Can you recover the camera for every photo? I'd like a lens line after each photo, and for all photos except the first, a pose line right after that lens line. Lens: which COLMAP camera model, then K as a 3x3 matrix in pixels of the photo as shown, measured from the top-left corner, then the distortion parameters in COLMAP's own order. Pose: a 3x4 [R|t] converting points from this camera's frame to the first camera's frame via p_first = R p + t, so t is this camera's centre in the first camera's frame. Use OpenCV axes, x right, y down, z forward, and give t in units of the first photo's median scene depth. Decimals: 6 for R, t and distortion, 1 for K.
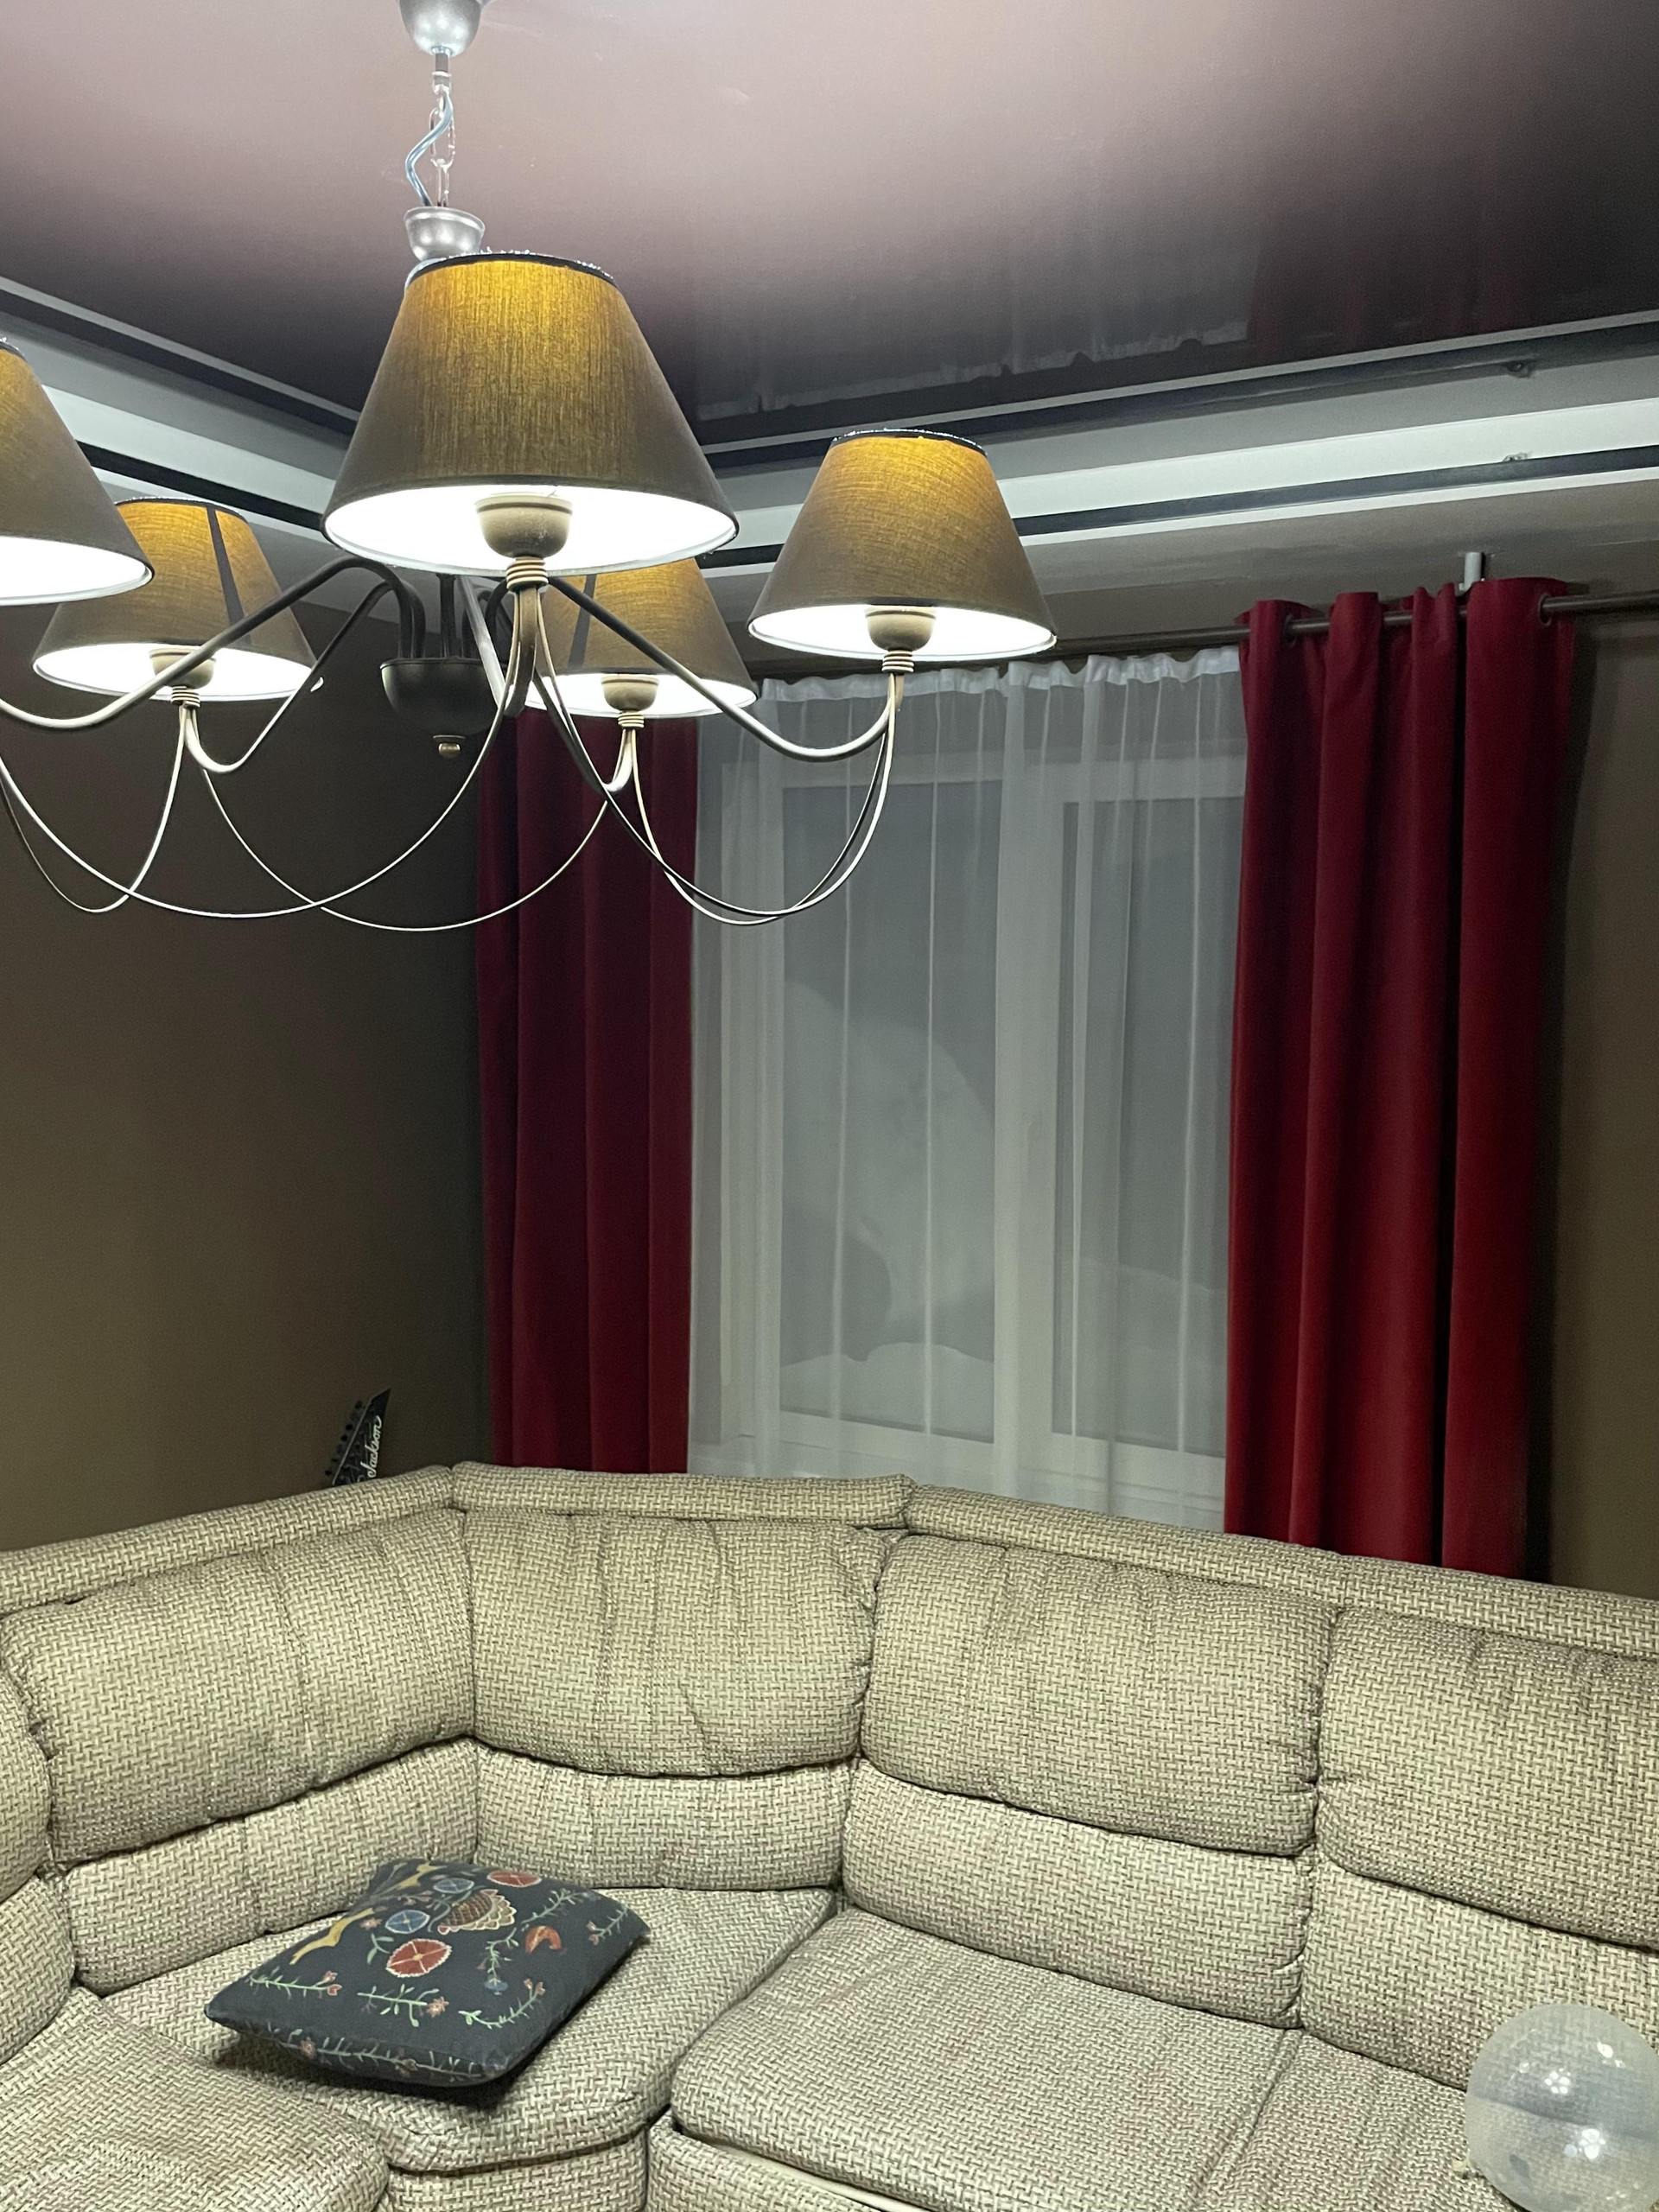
lens RADIAL K [[1753.6, 0, 852.3], [0, 1753.6, 1113.9], [0, 0, 1]] dist [0.100526, -0.136055]
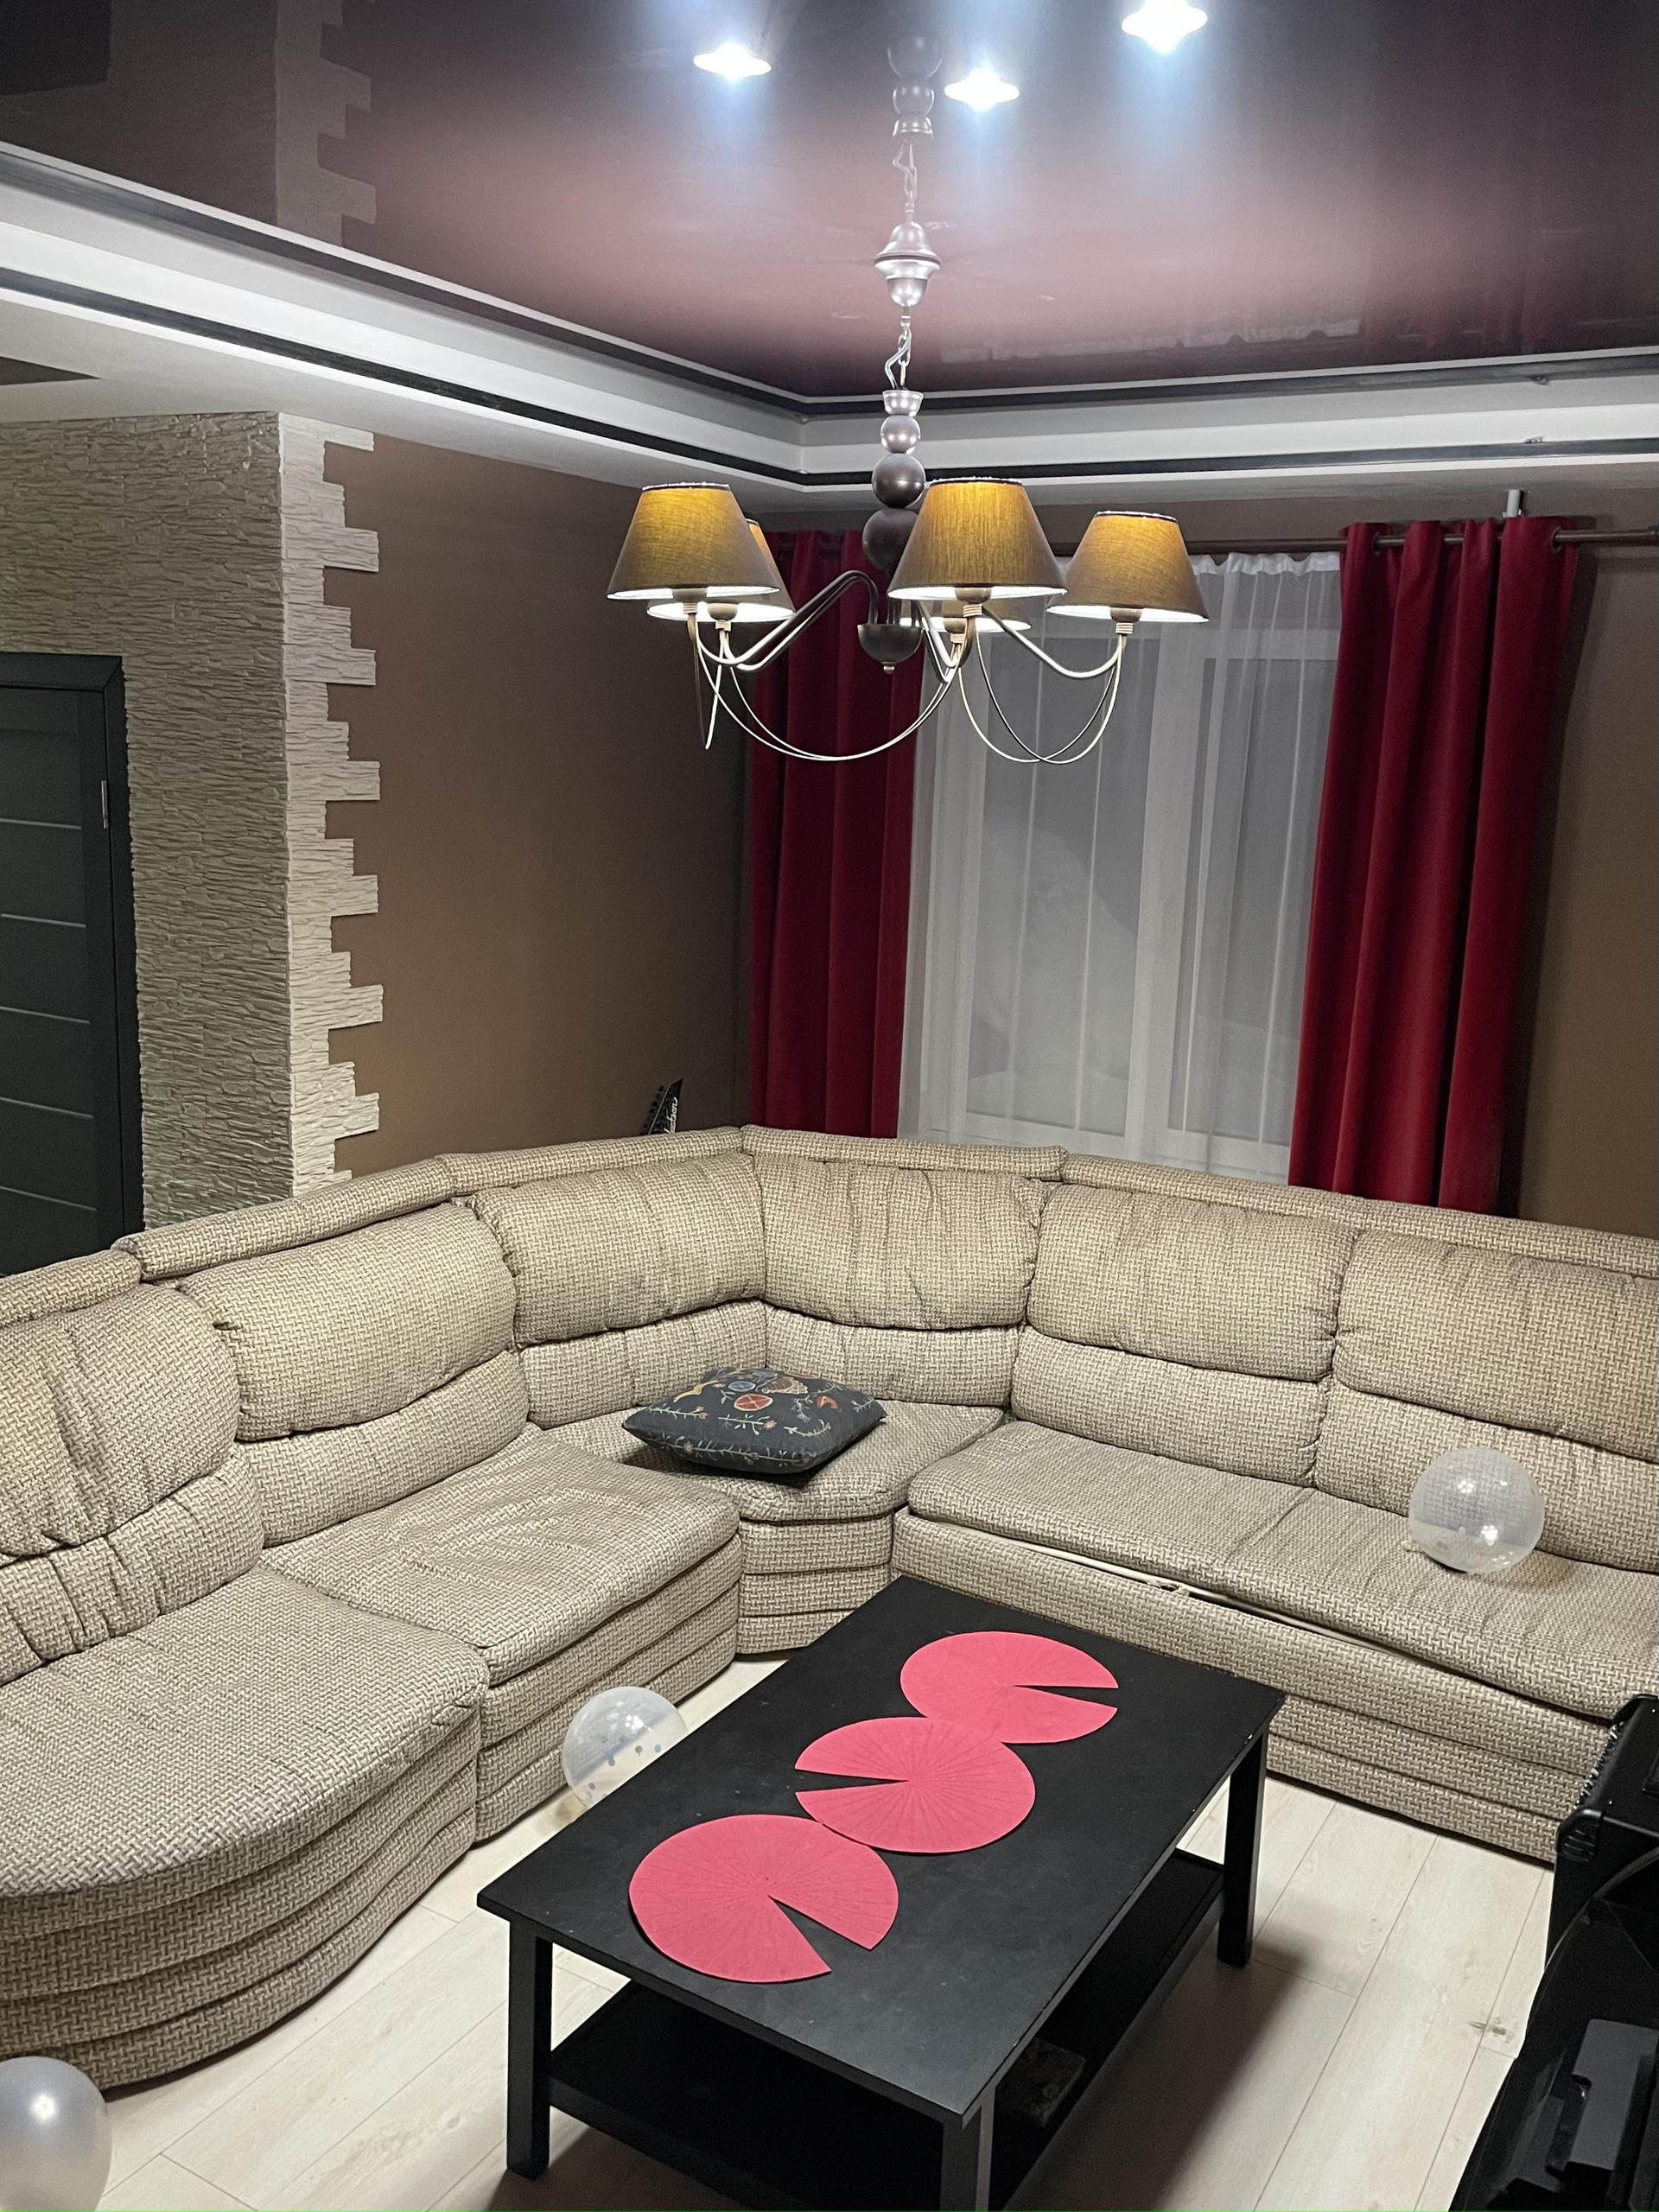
lens RADIAL K [[1753.6, 0, 860.0], [0, 1753.6, 1081.2], [0, 0, 1]] dist [0.100526, -0.136055]
pose [[0.997495, 0.042831, -0.056295, -0.062895], [-0.037306, 0.994705, 0.095762, 0.028843], [0.060098, -0.093422, 0.993811, -0.466568]]
